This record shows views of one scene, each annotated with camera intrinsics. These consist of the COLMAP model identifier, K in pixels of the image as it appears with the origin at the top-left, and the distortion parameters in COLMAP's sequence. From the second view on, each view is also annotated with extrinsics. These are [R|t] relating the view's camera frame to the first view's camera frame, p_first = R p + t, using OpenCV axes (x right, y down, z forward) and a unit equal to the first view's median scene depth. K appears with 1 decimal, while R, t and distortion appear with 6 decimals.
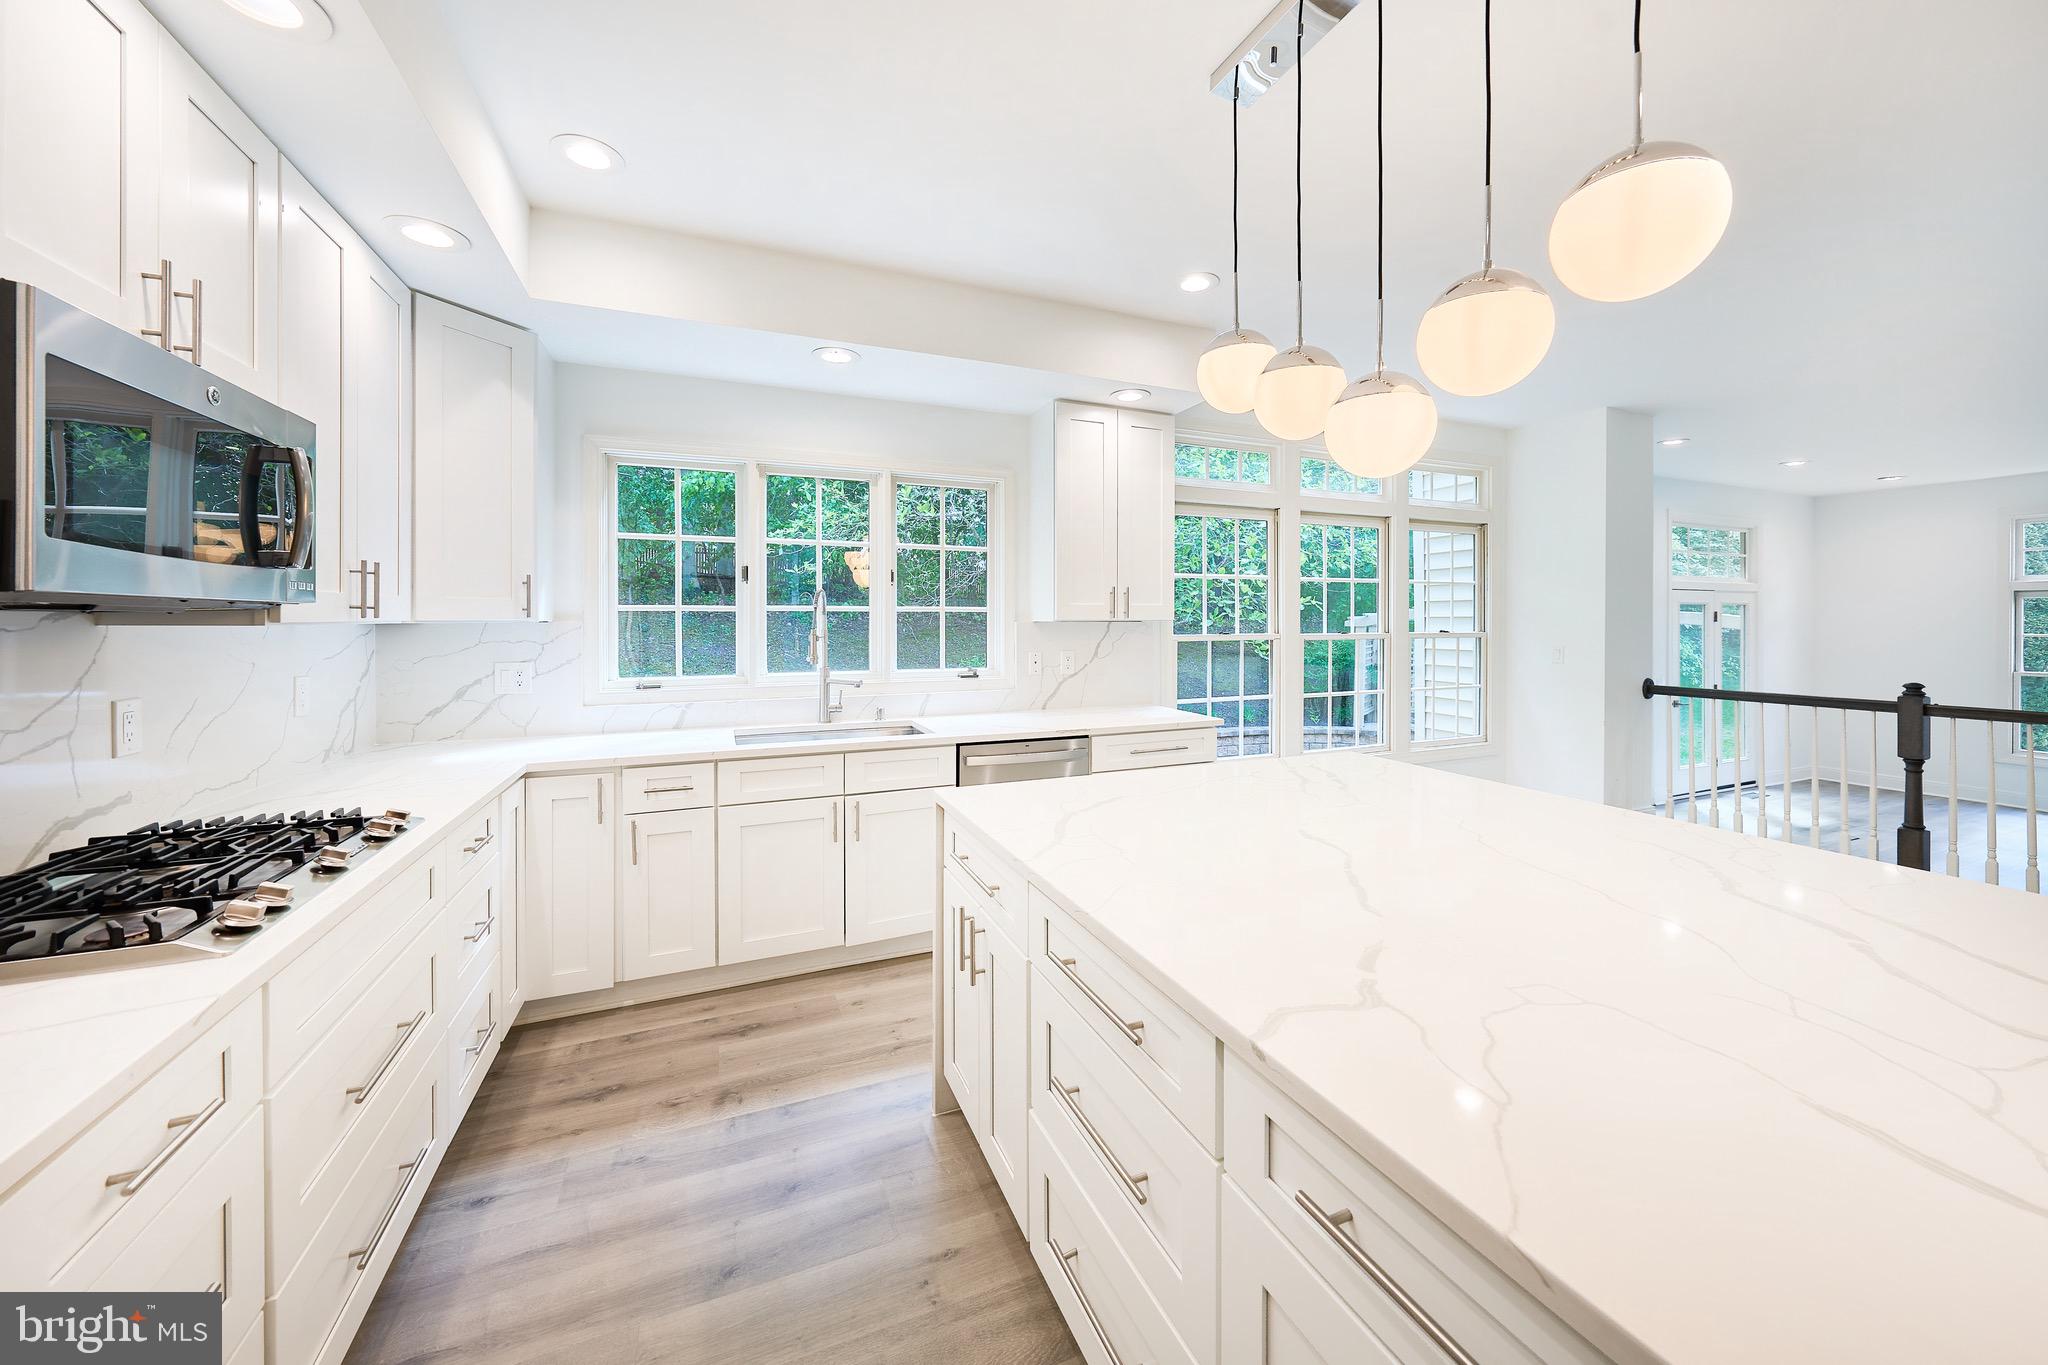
lens RADIAL K [[730.4, 0, 1023.9], [0, 730.4, 625.1], [0, 0, 1]] dist [-0.002461, -0.000112]
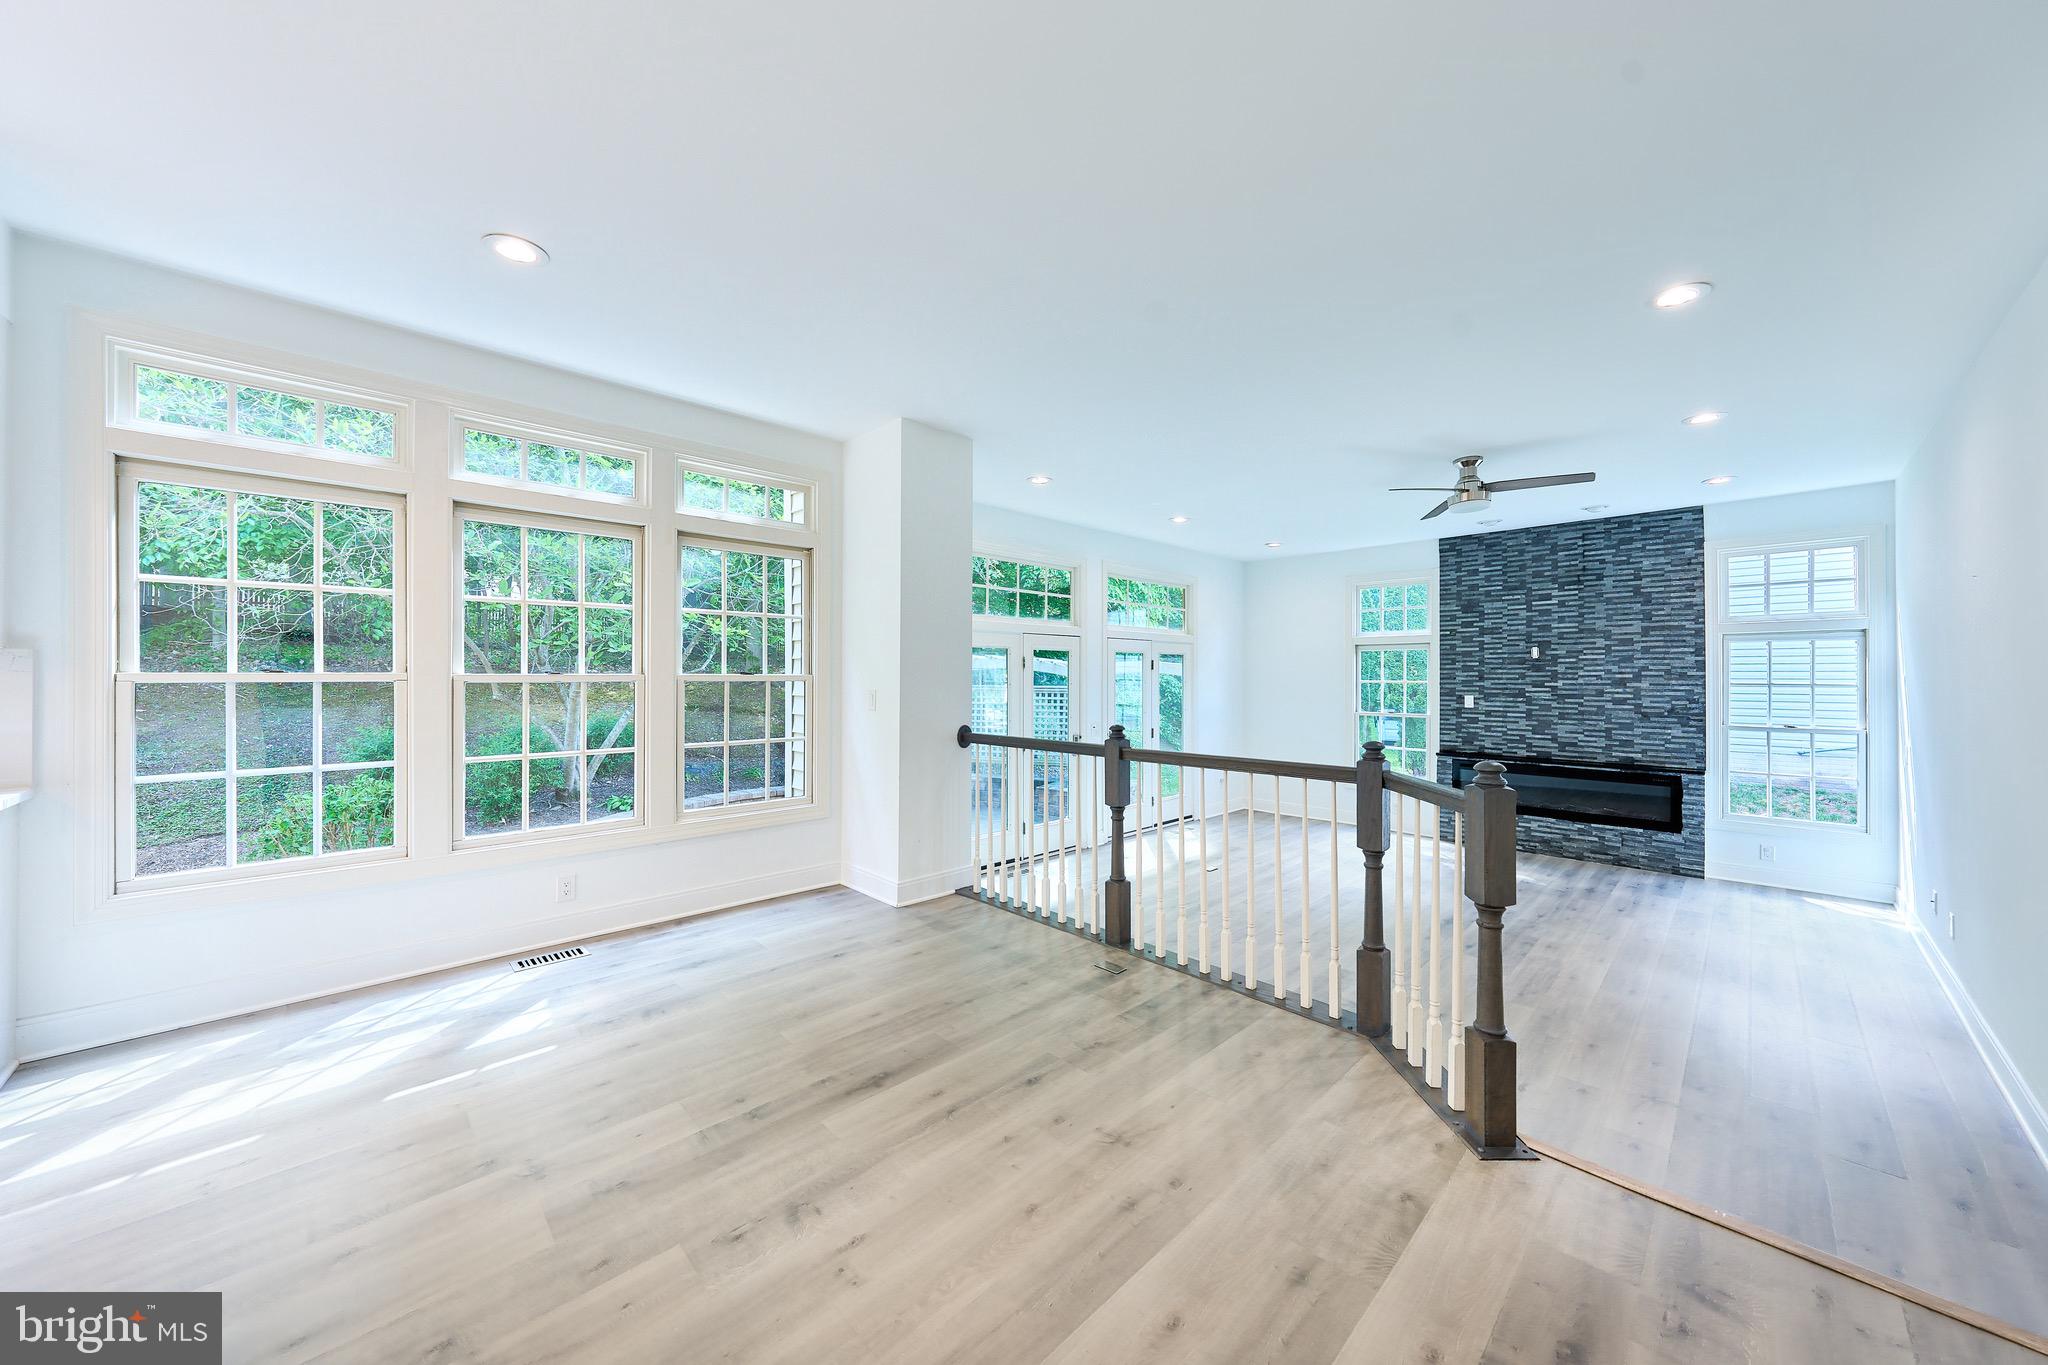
lens RADIAL K [[711.3, 0, 1022.9], [0, 711.3, 672.7], [0, 0, 1]] dist [-0.004323, 0.000029]
pose [[0.932186, 0.003855, 0.361959, 0.872310], [0.000162, 0.999939, -0.011066, 0.025195], [-0.361980, 0.010374, 0.932128, 0.210327]]
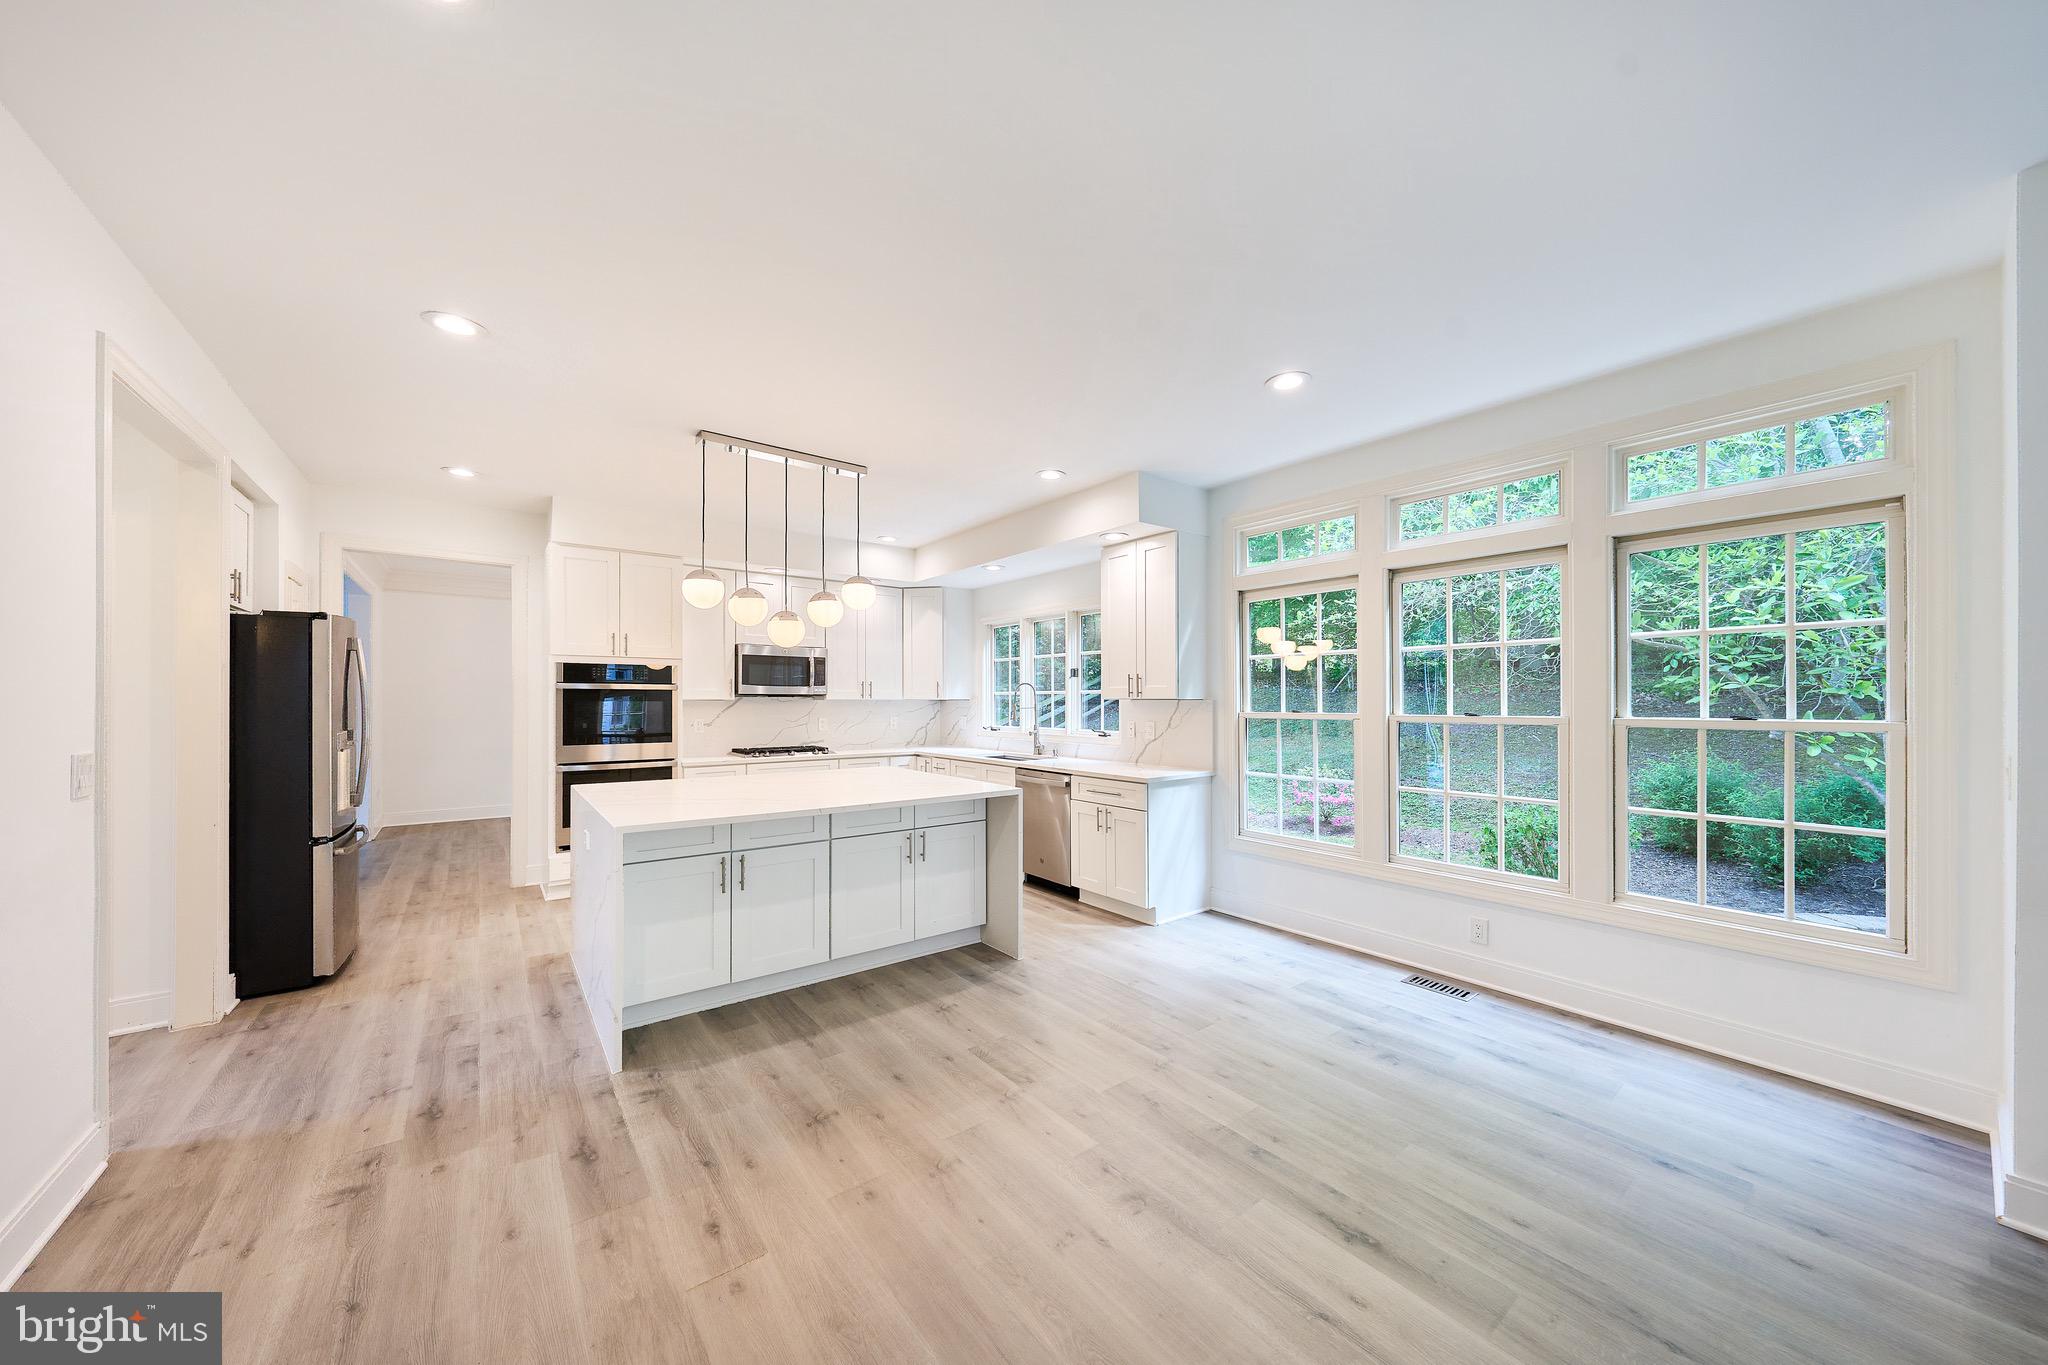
lens RADIAL K [[707.9, 0, 1021.9], [0, 707.9, 700.0], [0, 0, 1]] dist [-0.001878, -0.000187]
pose [[0.255267, 0.000580, -0.966871, 1.443236], [-0.006879, 0.999976, -0.001216, -0.001169], [0.966846, 0.006962, 0.255264, 0.506301]]
